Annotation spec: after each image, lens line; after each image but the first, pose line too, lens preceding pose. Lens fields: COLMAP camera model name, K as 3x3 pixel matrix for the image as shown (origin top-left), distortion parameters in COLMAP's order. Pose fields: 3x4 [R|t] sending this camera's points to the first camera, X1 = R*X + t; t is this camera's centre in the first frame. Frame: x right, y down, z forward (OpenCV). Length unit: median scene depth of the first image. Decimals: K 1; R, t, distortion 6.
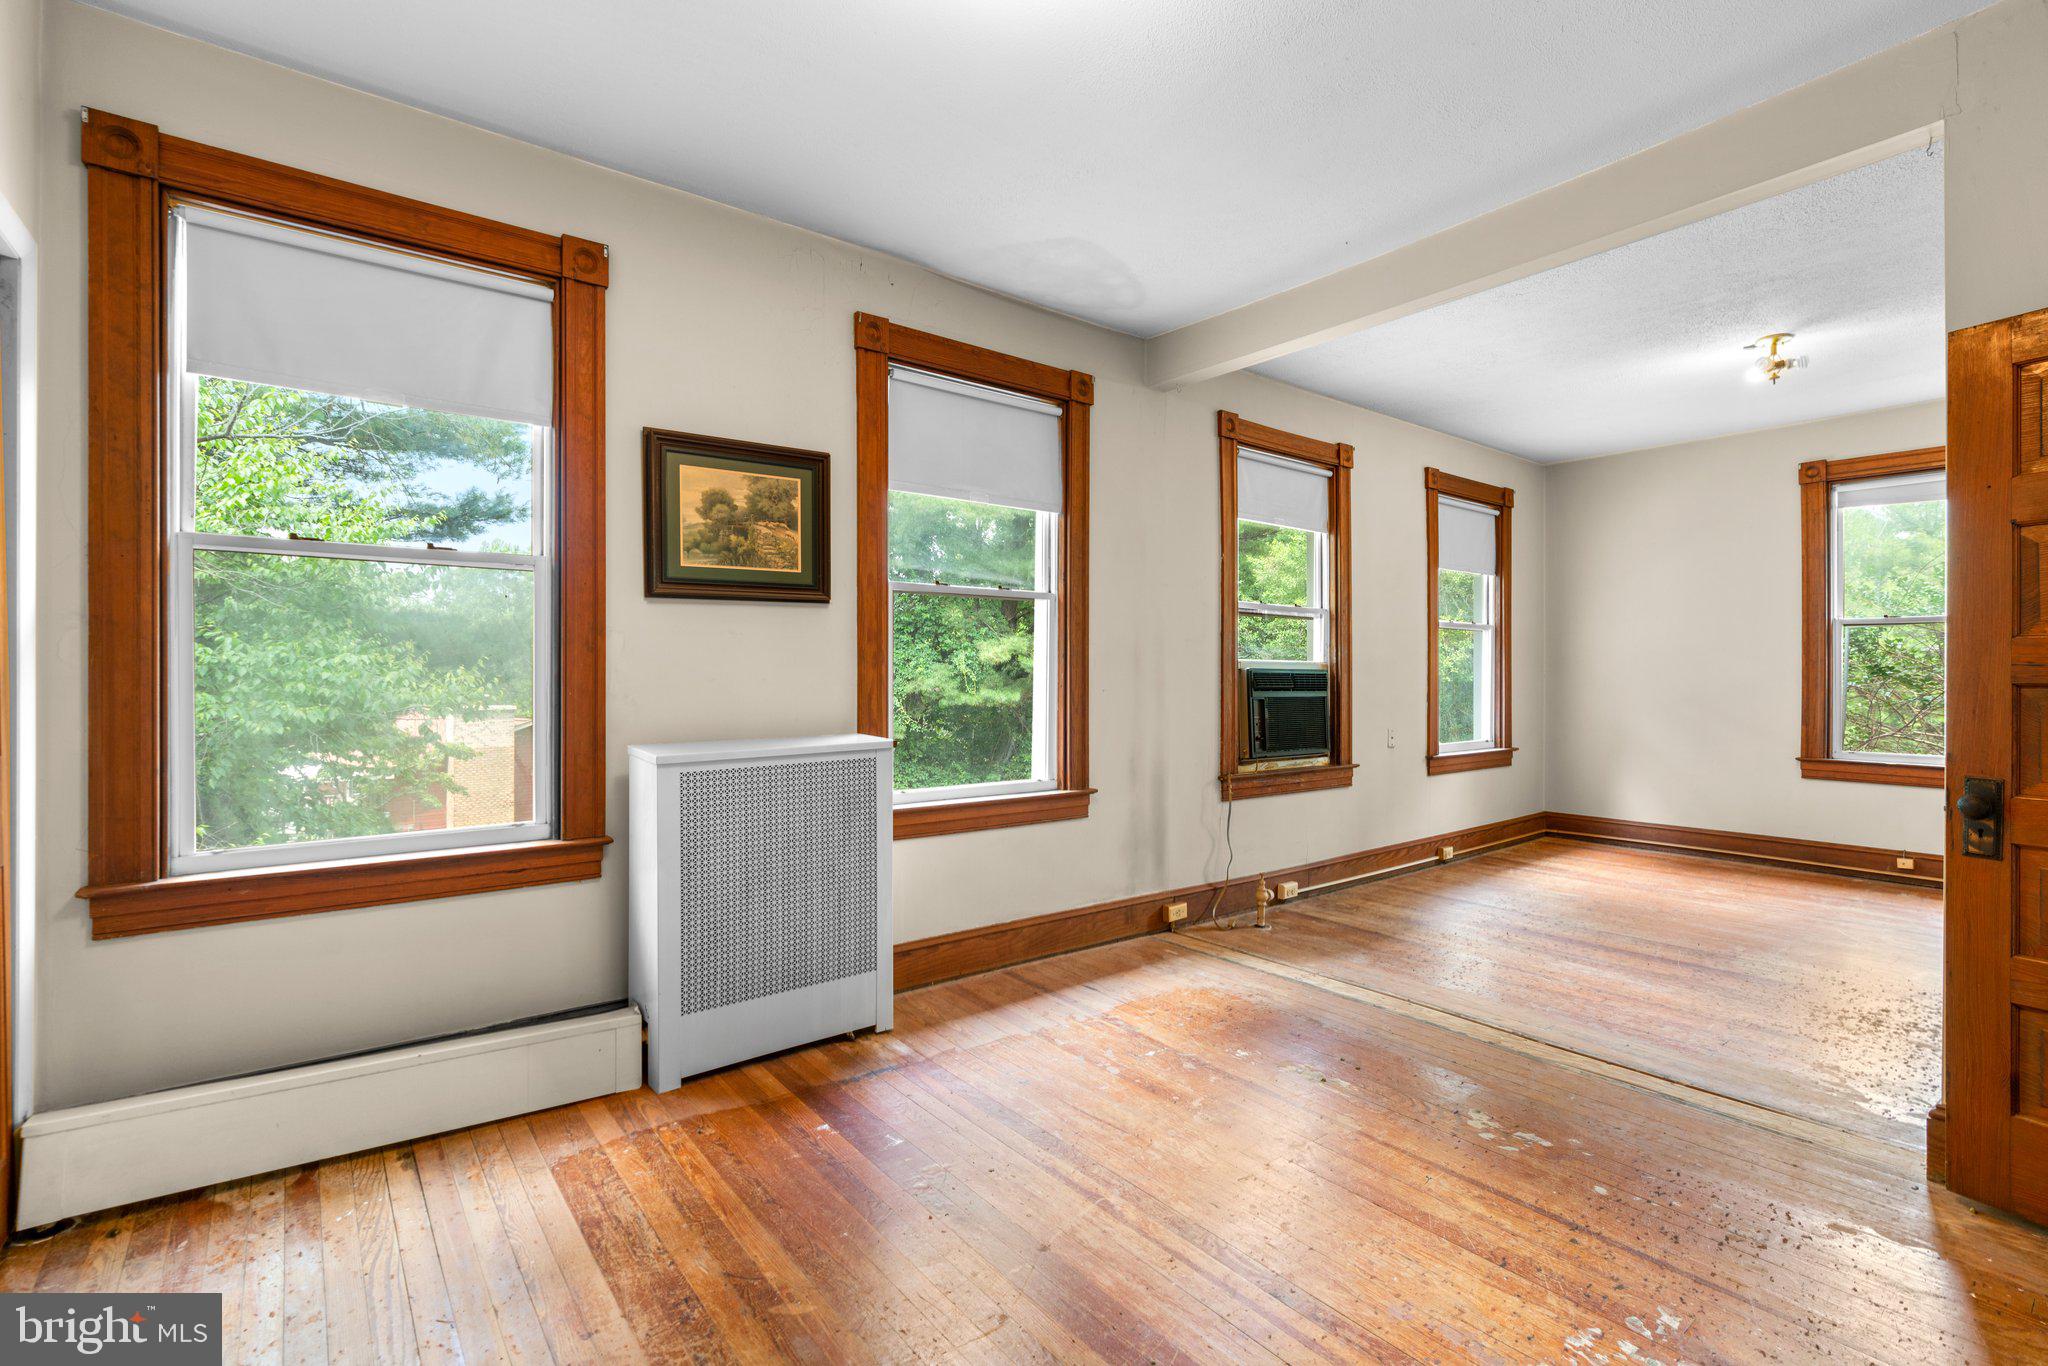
lens RADIAL K [[932.2, 0, 1025.7], [0, 932.2, 672.4], [0, 0, 1]] dist [-0.005191, 0.001796]
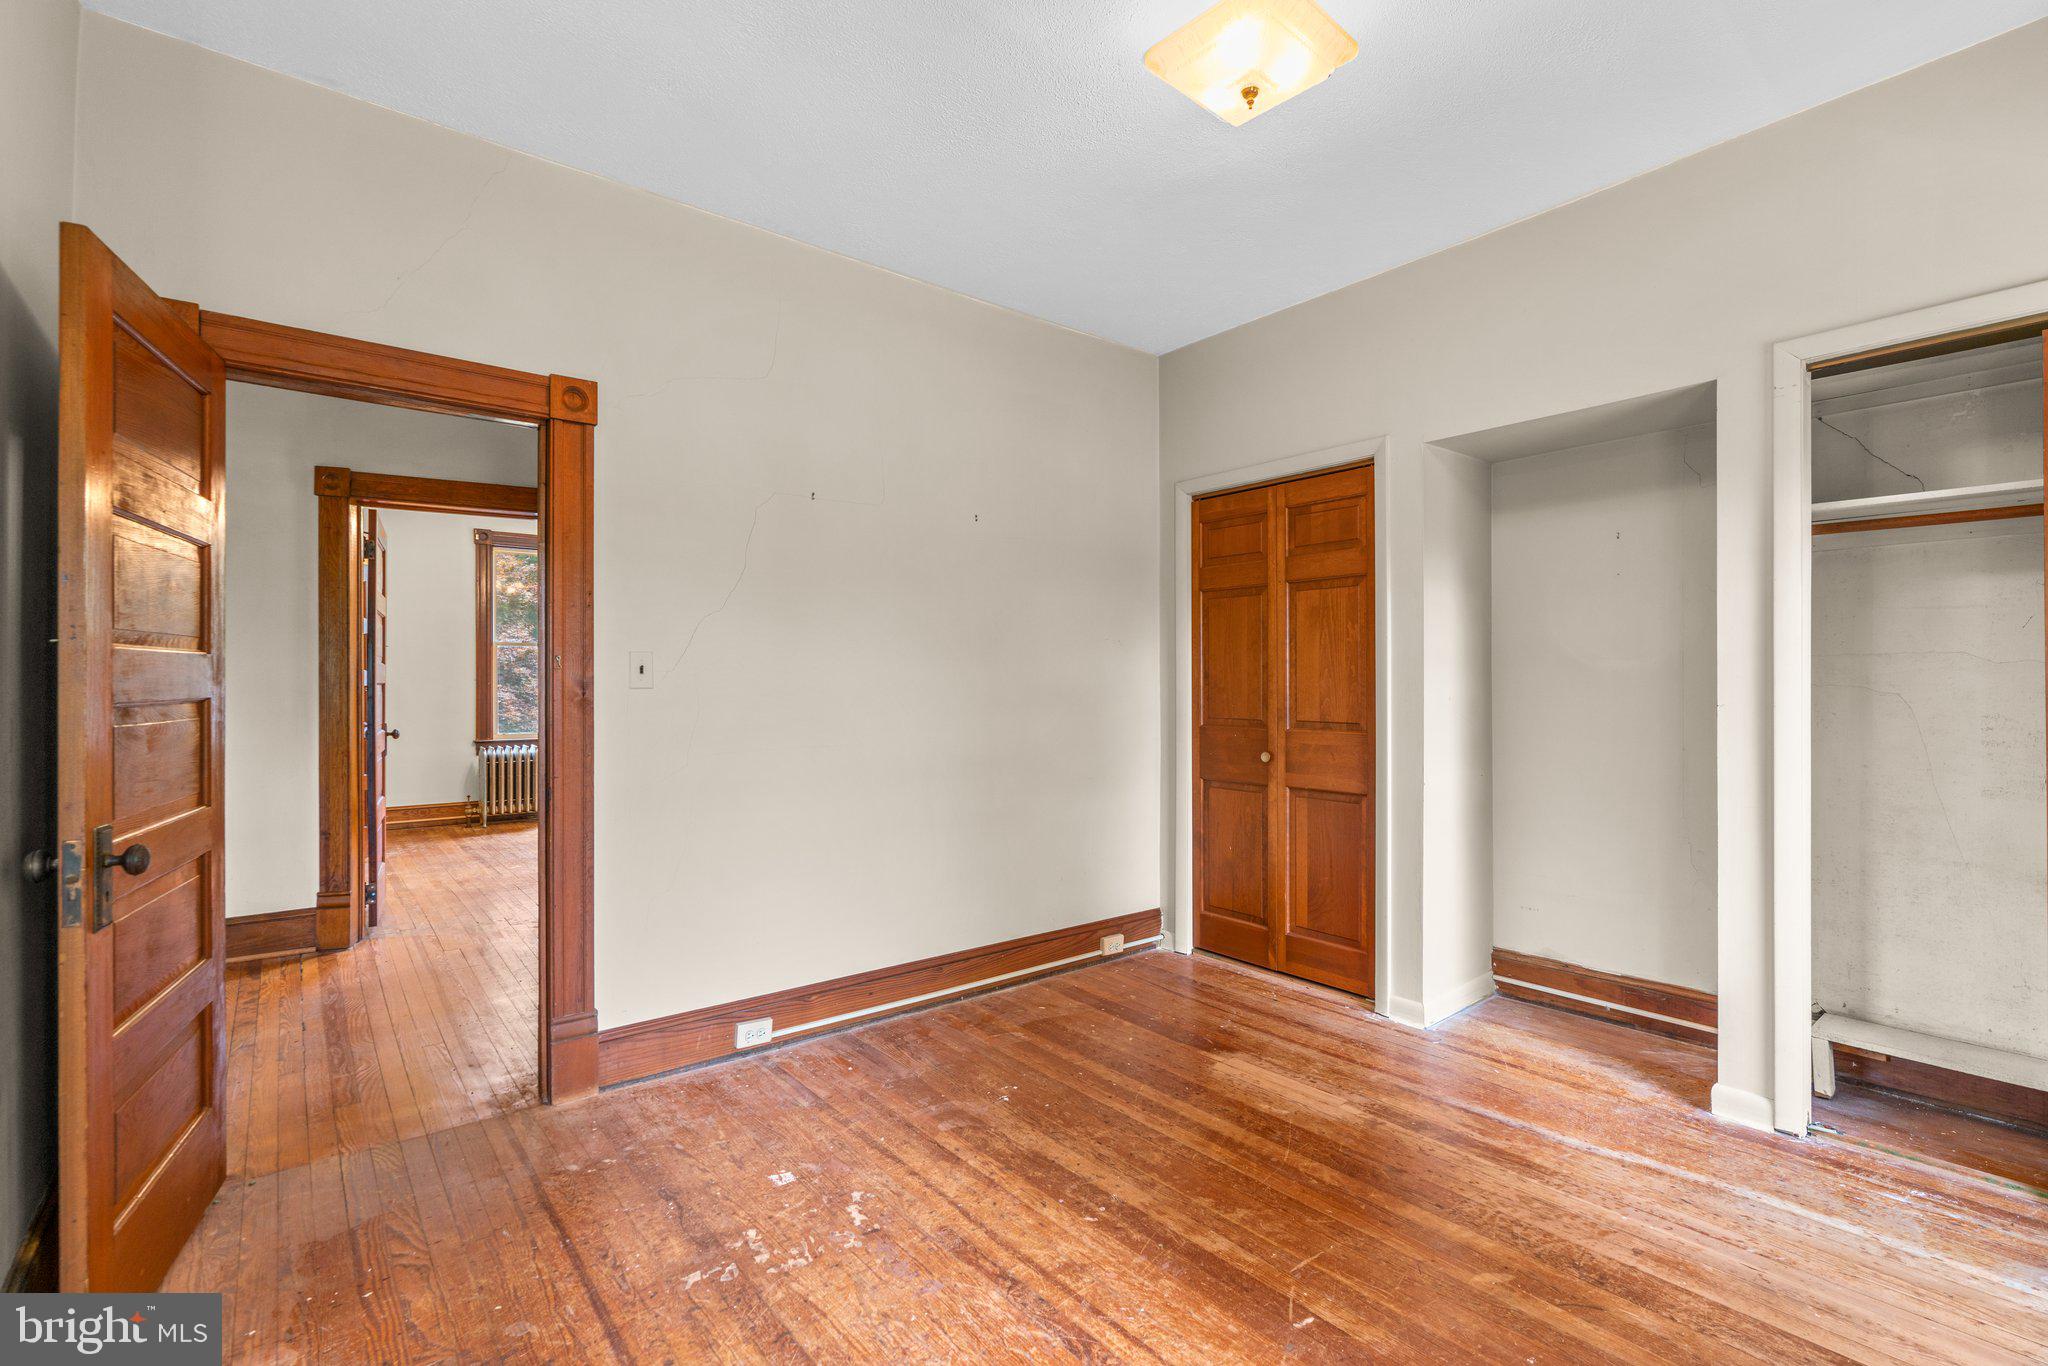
lens RADIAL K [[932.2, 0, 1023.1], [0, 932.2, 683.5], [0, 0, 1]] dist [-0.005191, 0.001796]
pose [[-0.999892, 0.000808, -0.014657, 0.093410], [0.000828, 0.999999, -0.001365, -0.002248], [0.014656, -0.001377, -0.999892, 0.620902]]
